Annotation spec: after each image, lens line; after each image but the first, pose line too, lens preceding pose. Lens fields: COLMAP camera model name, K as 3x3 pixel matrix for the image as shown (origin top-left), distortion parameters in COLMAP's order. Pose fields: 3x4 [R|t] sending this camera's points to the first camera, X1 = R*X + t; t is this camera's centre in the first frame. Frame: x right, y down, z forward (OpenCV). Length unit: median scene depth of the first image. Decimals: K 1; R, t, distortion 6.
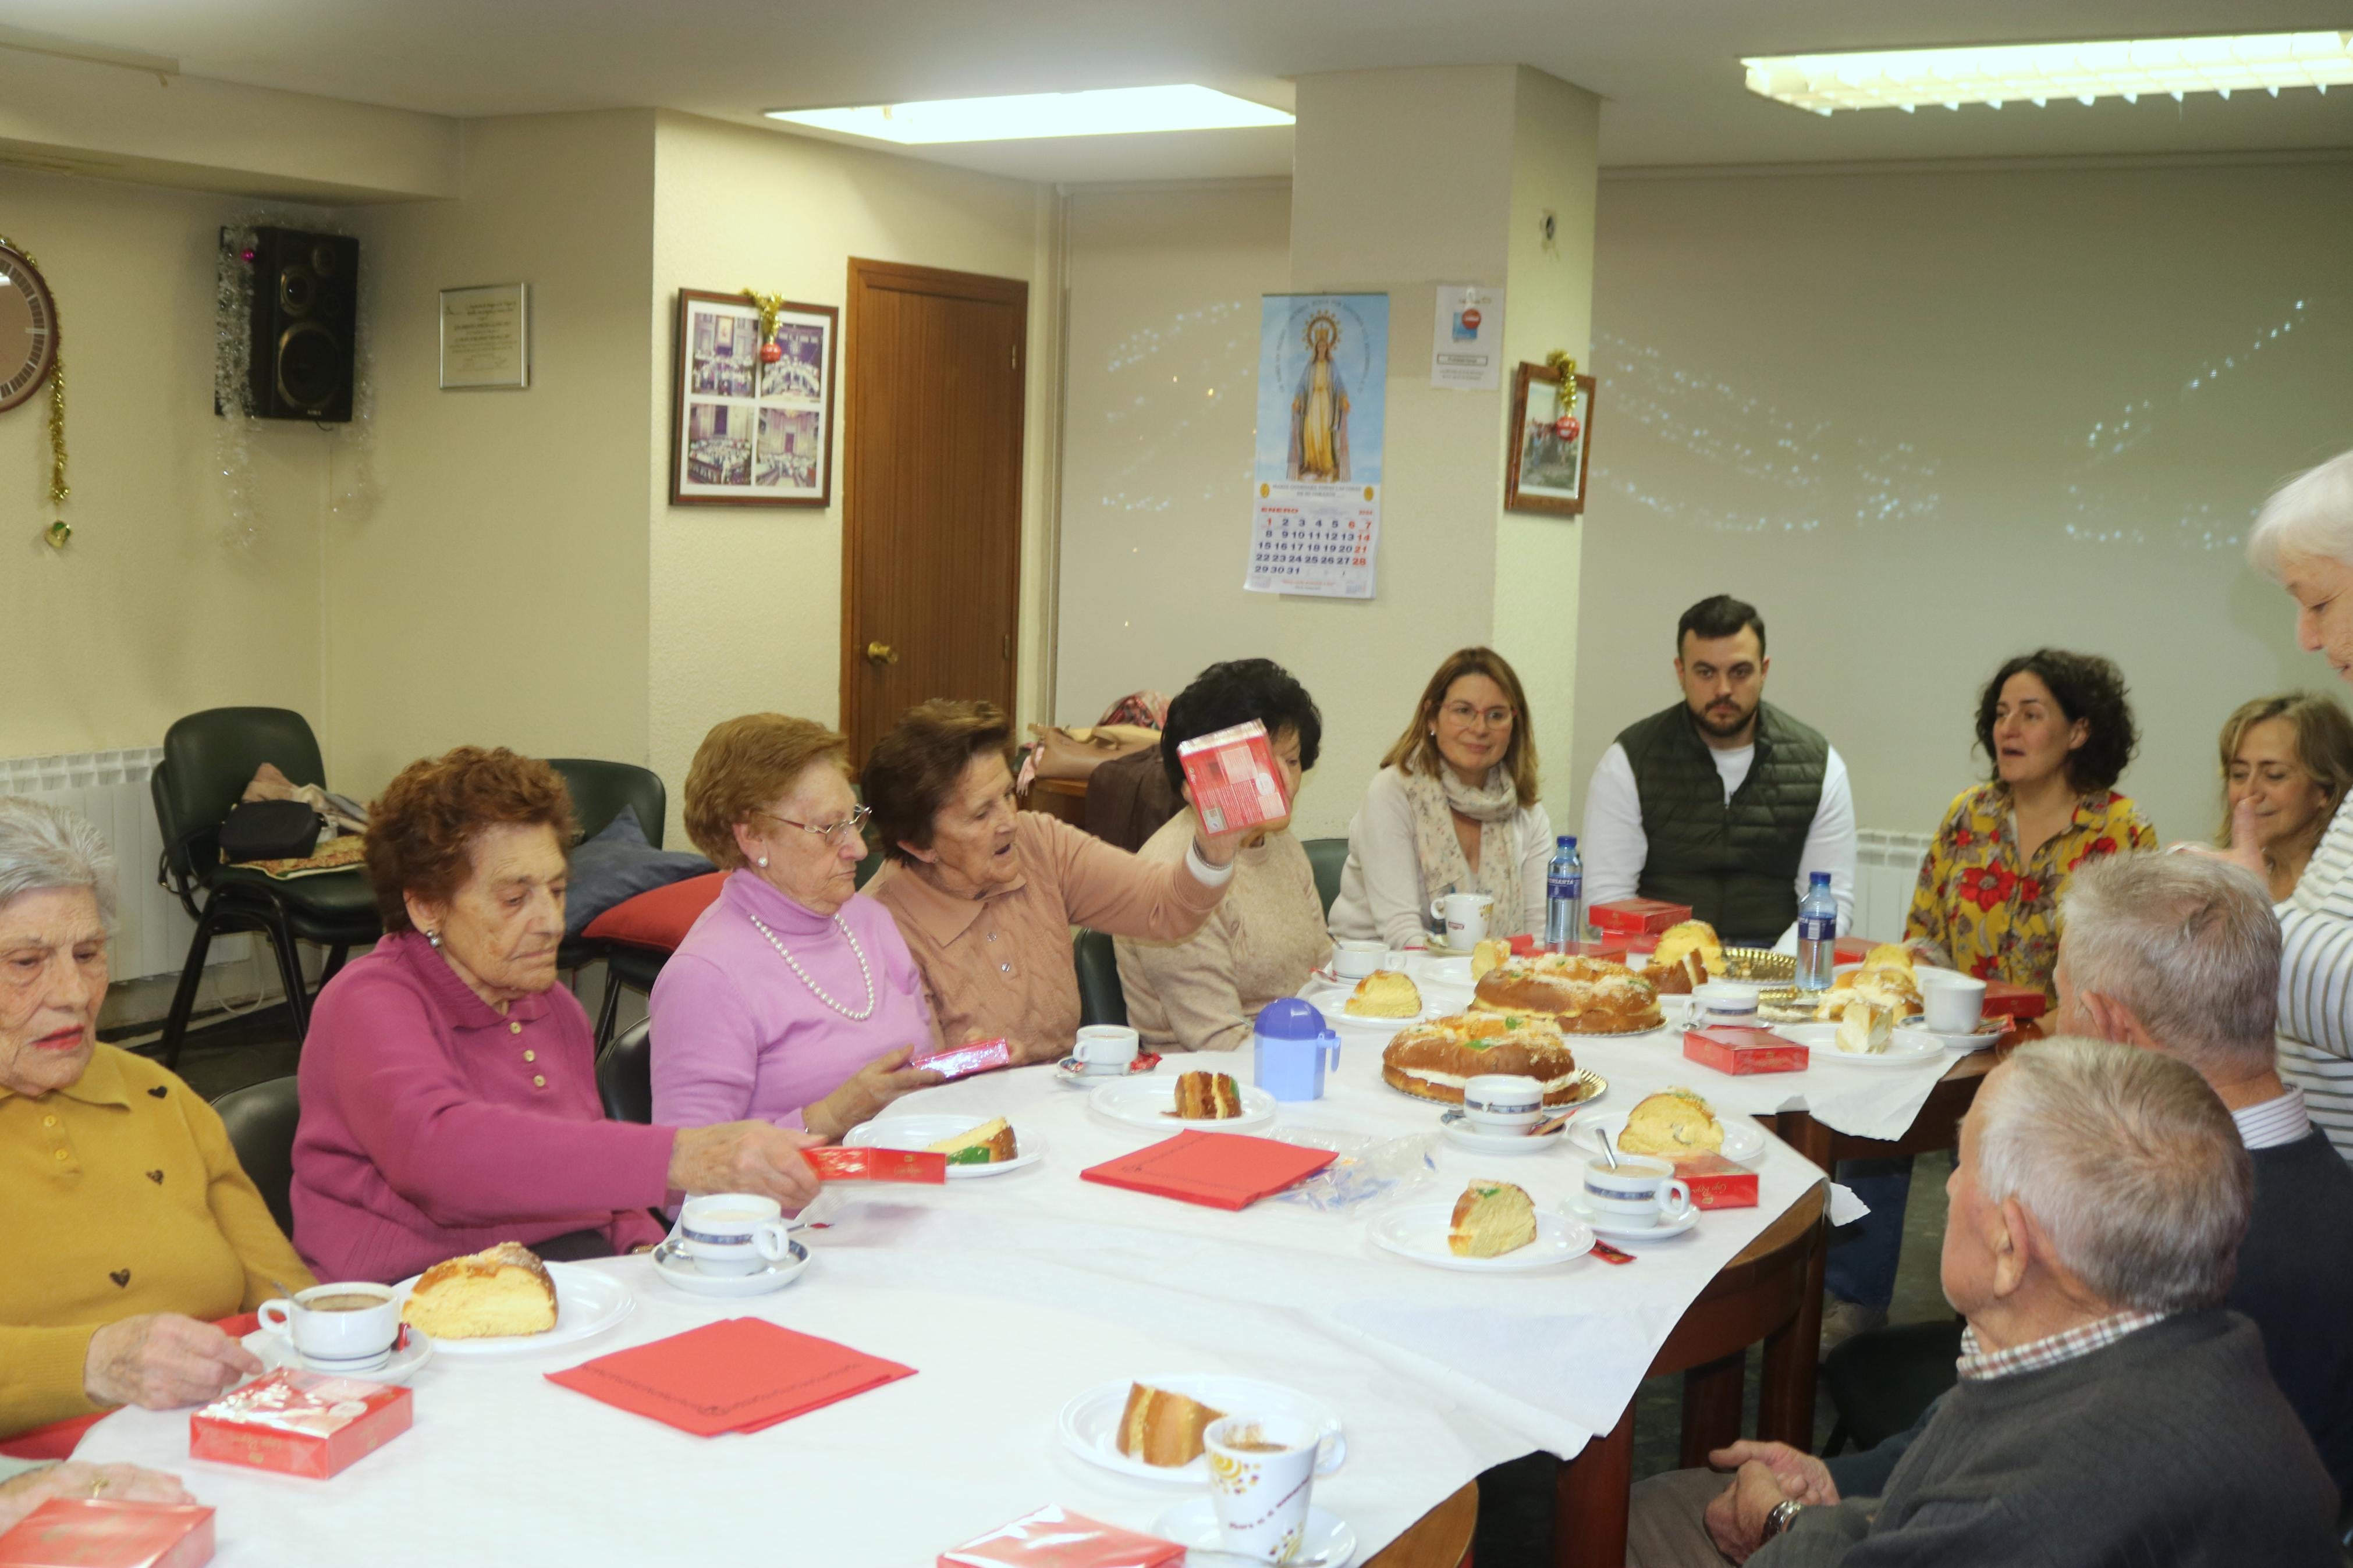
lens RADIAL K [[2625.3, 0, 1151.3], [0, 2625.3, 779.4], [0, 0, 1]] dist [-0.132210, 0.176381]
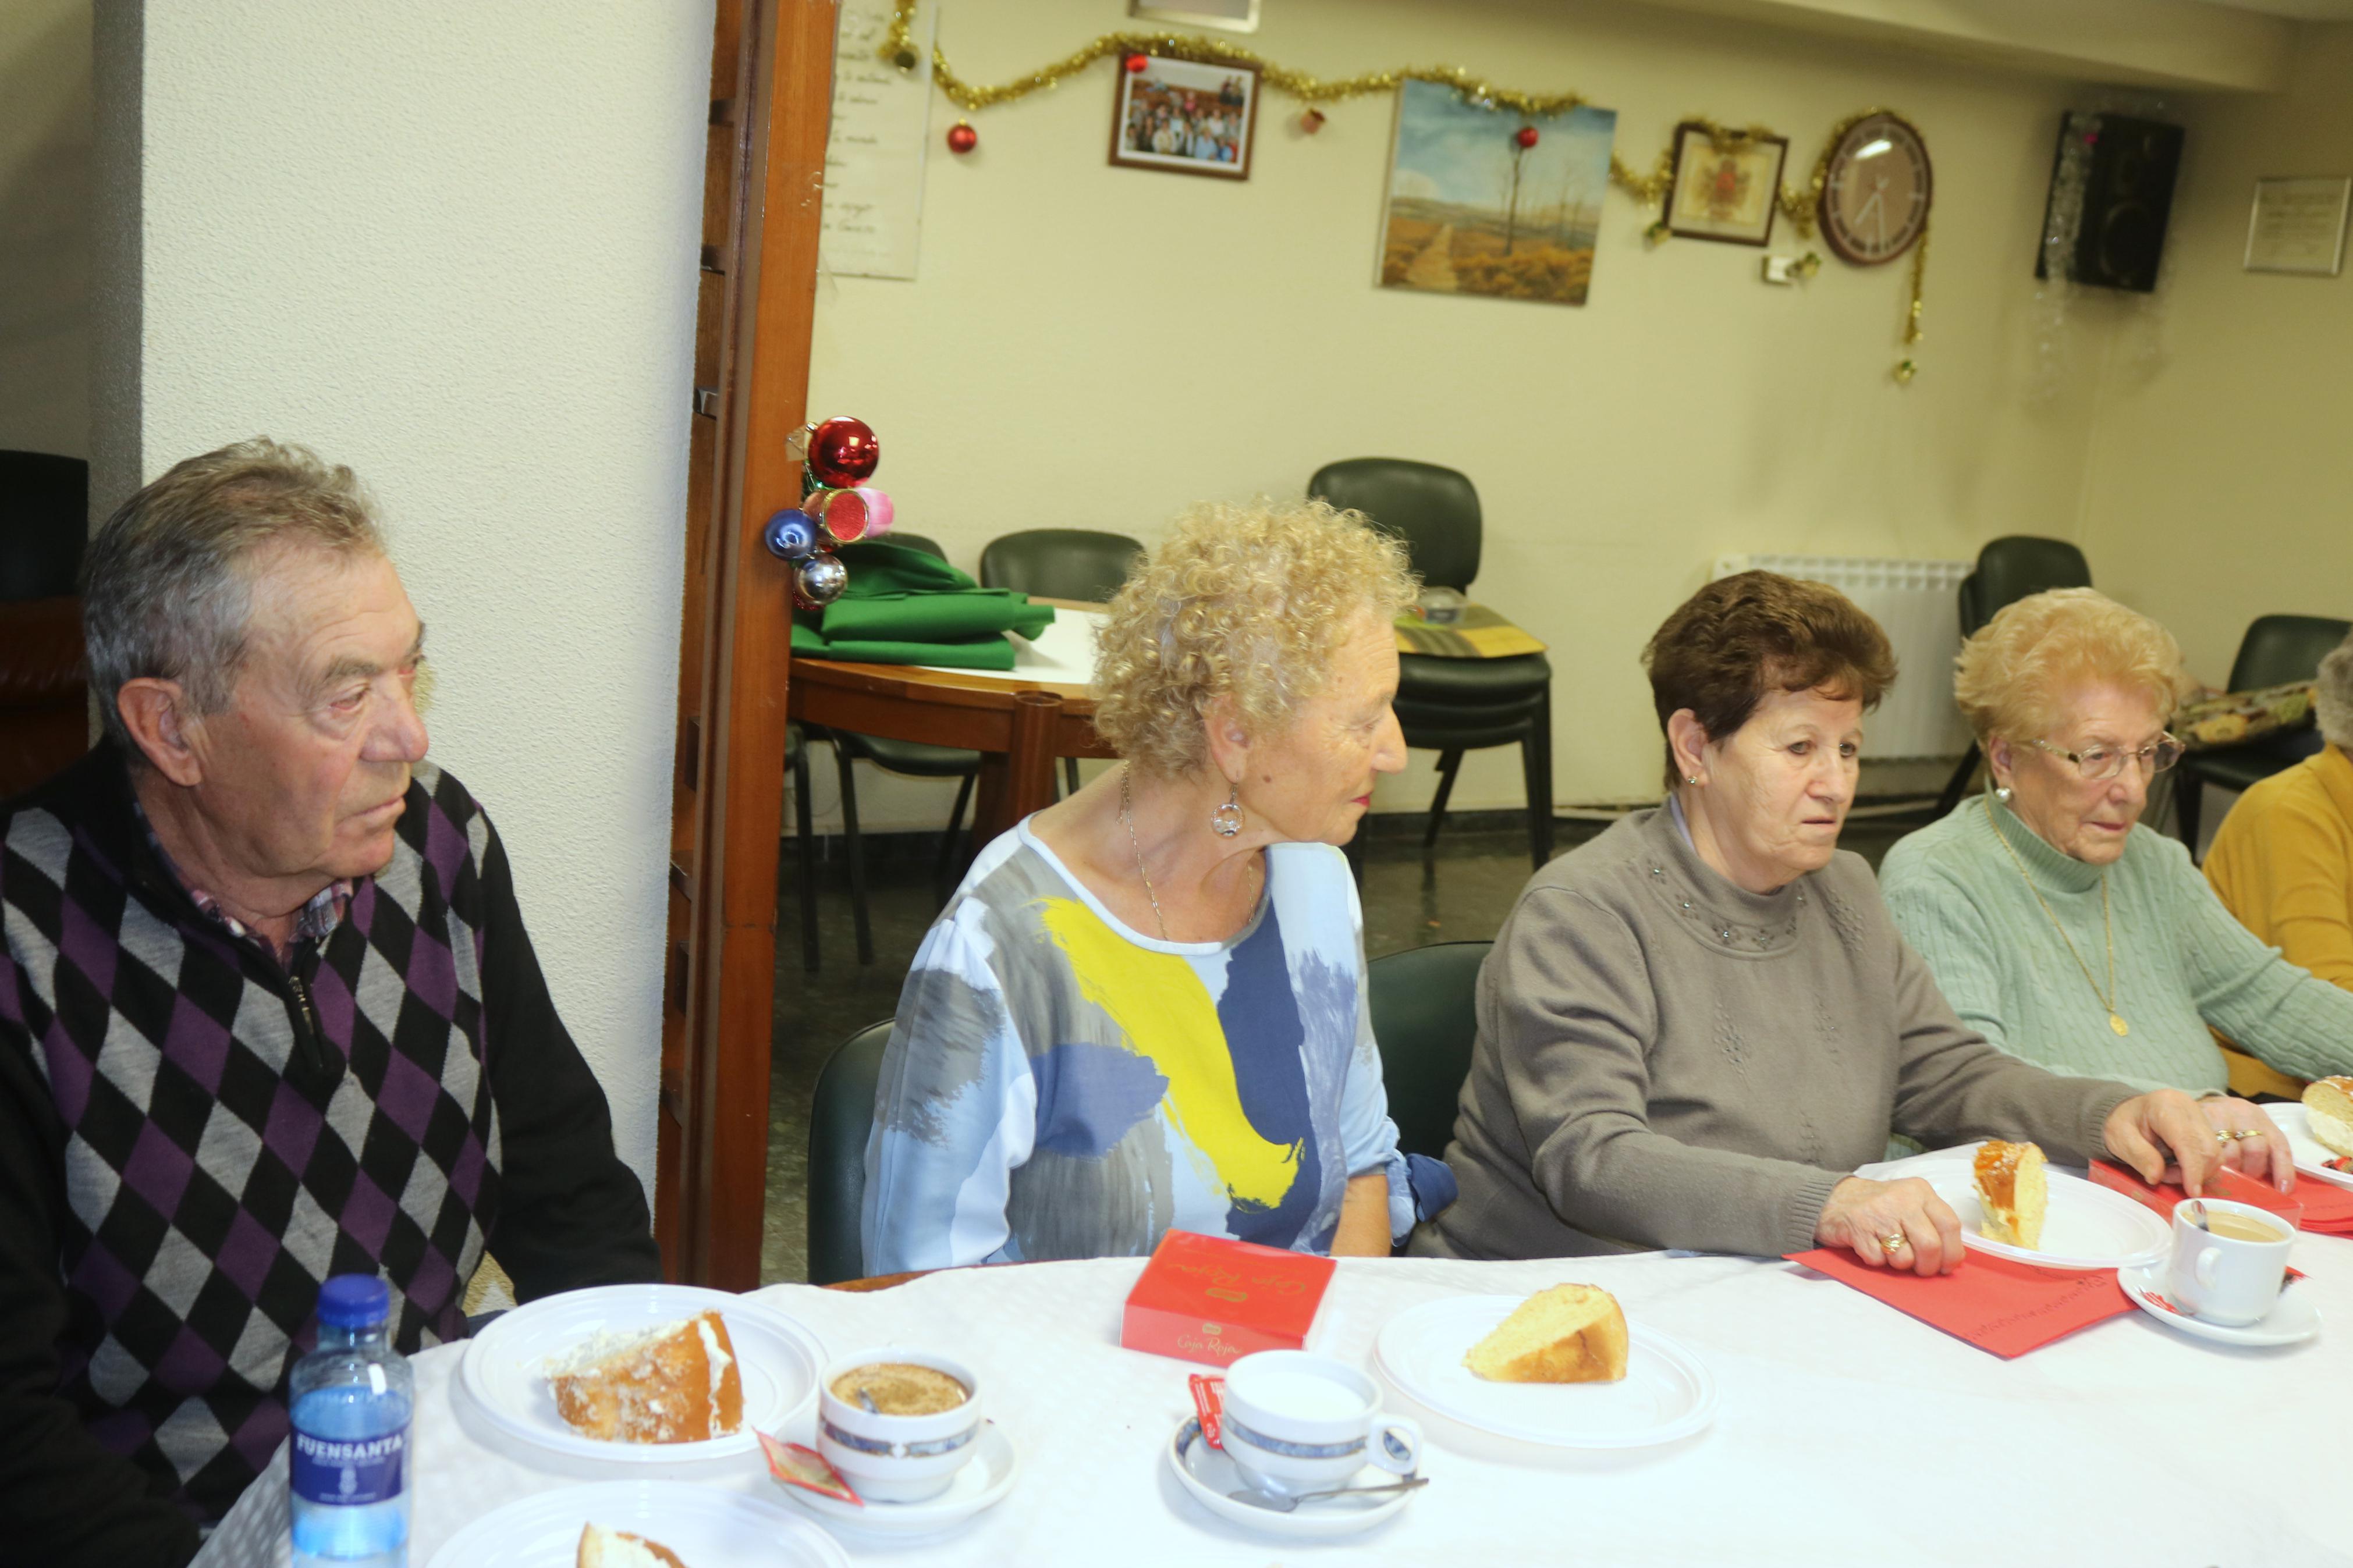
lens RADIAL K [[2555.0, 0, 1177.7], [0, 2555.0, 714.6], [0, 0, 1]] dist [-0.026030, -0.057653]
pose [[0.867637, 0.142643, -0.476297, -0.131667], [-0.126856, 0.989767, 0.065334, 0.024394], [0.480742, 0.003734, 0.876854, -0.164898]]
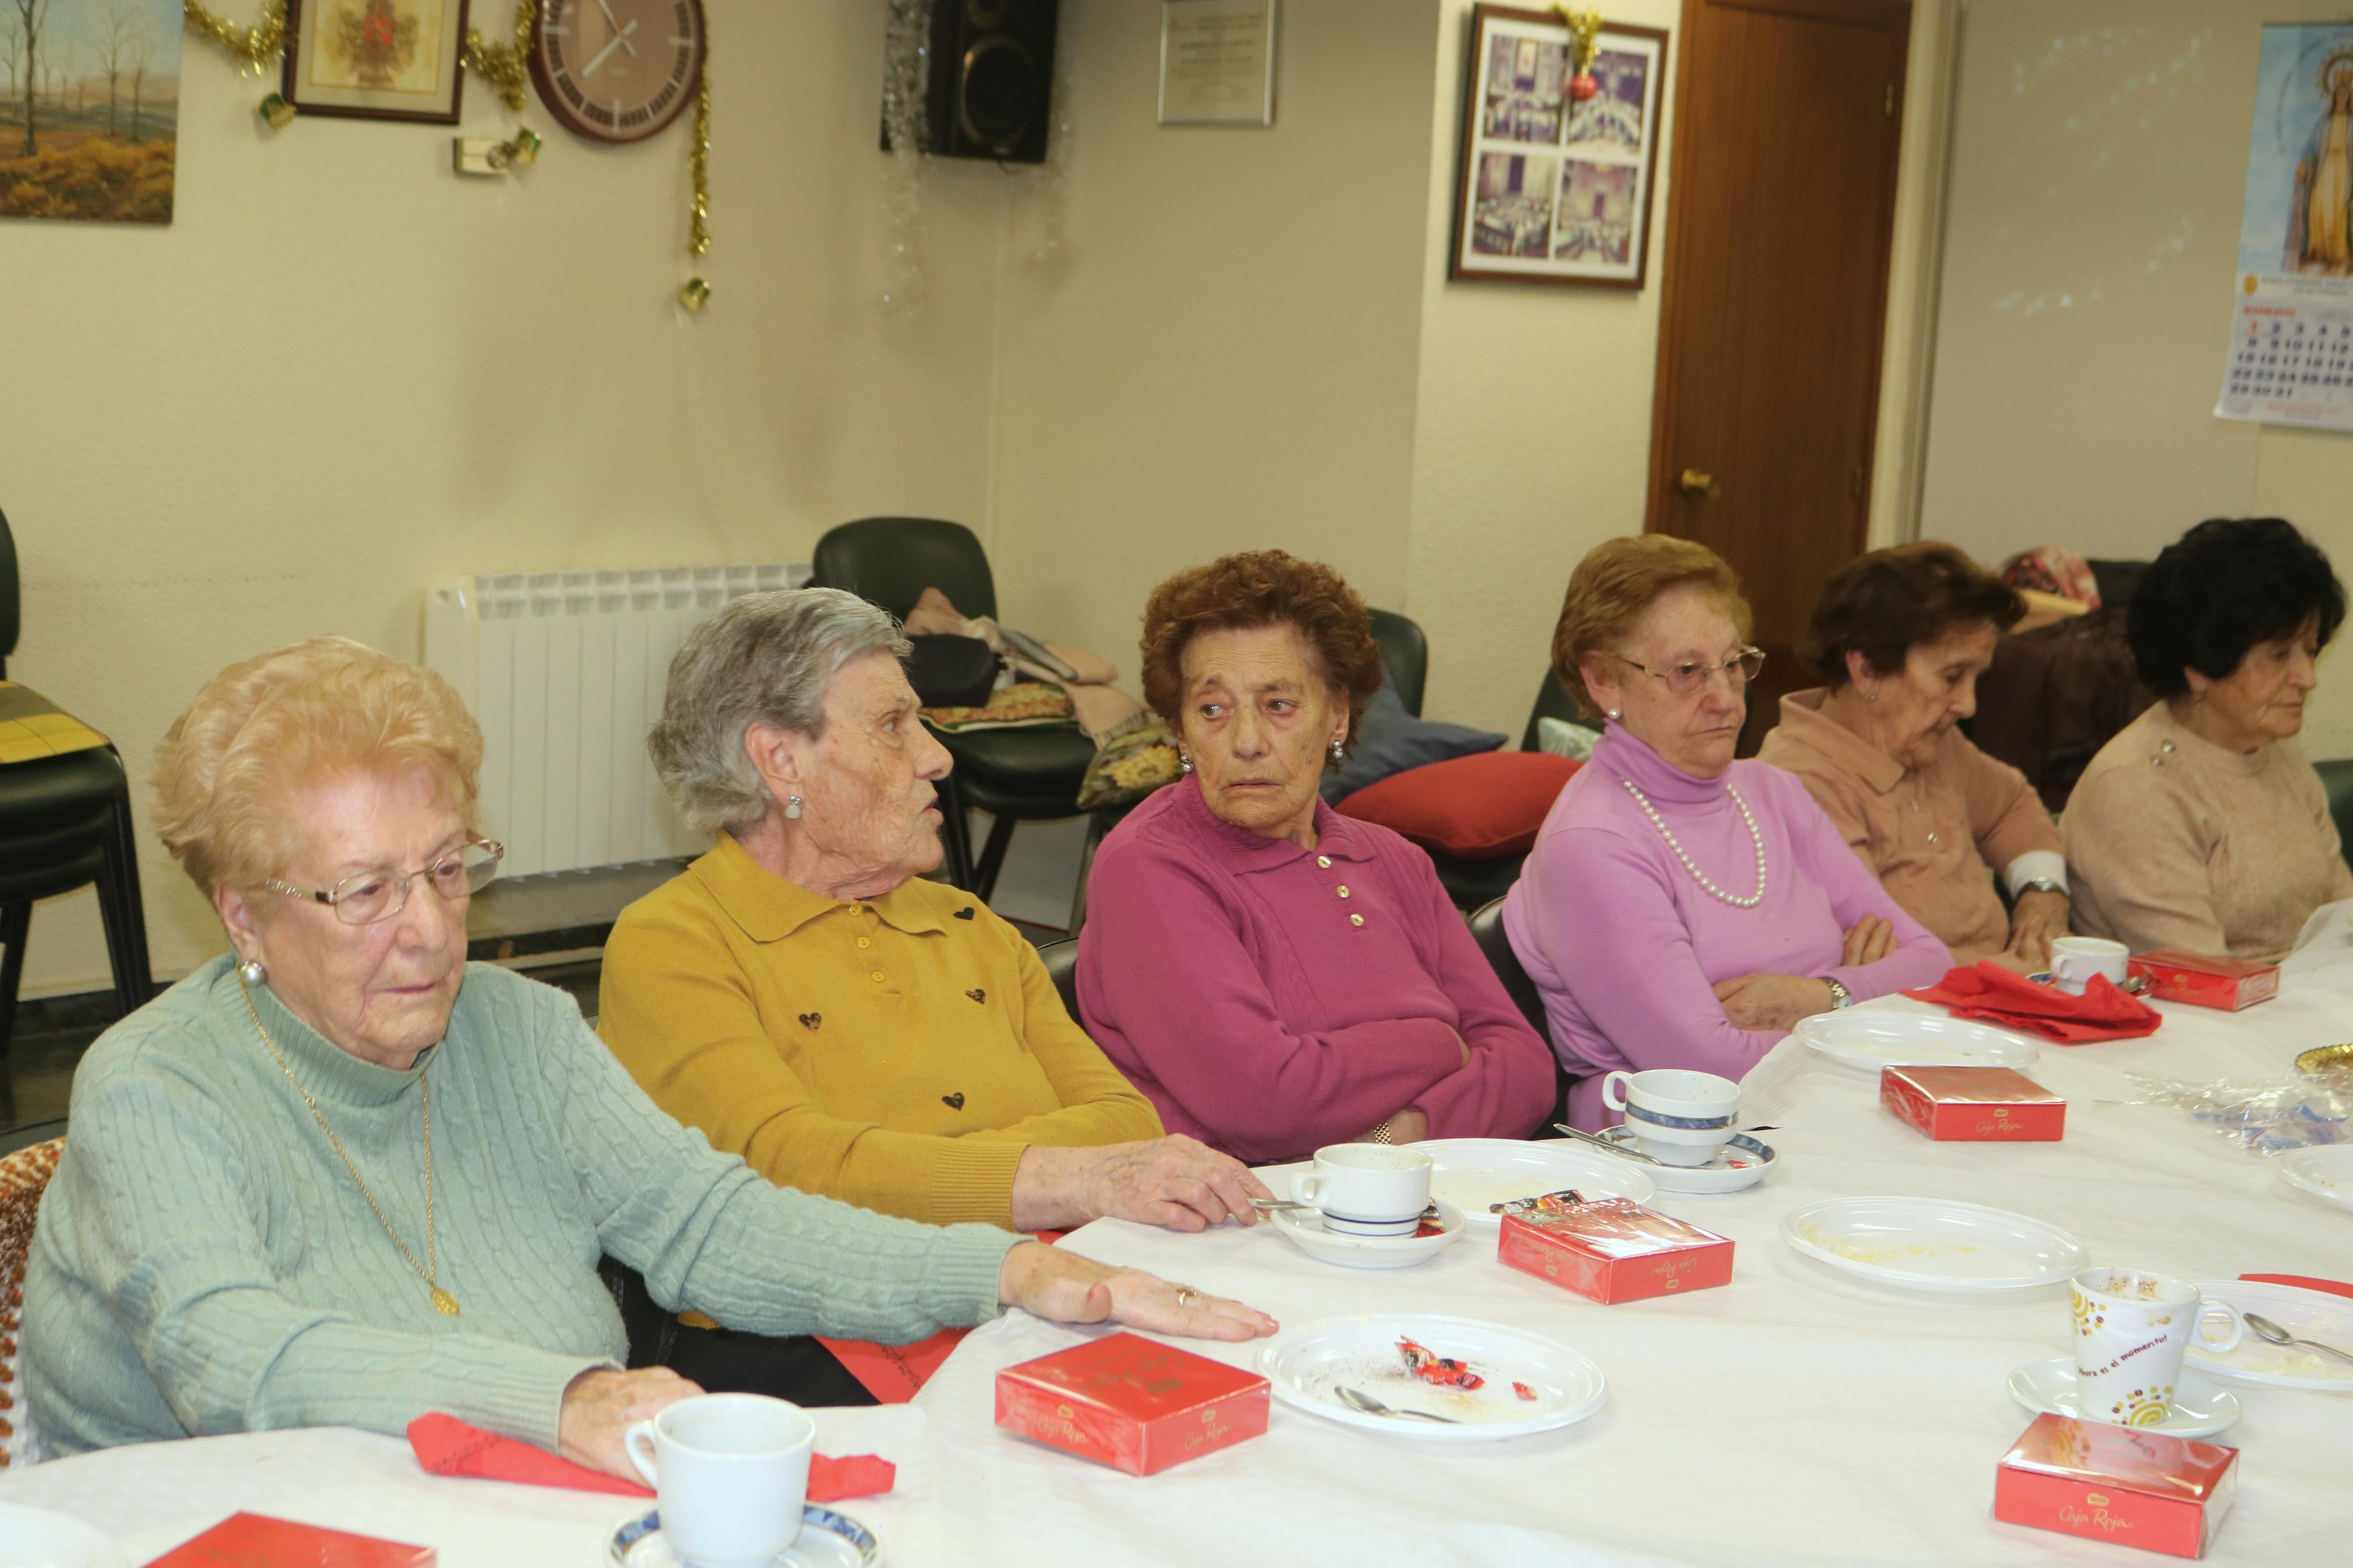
lens RADIAL K [[3575.4, 0, 1151.6], [0, 3575.4, 791.0], [0, 0, 1]] dist [-0.077891, 0.197225]
pose [[0.974899, 0.055972, -0.215498, -0.032118], [-0.048552, 0.998036, 0.039580, 0.009063], [0.217291, -0.028124, 0.975702, -0.064922]]
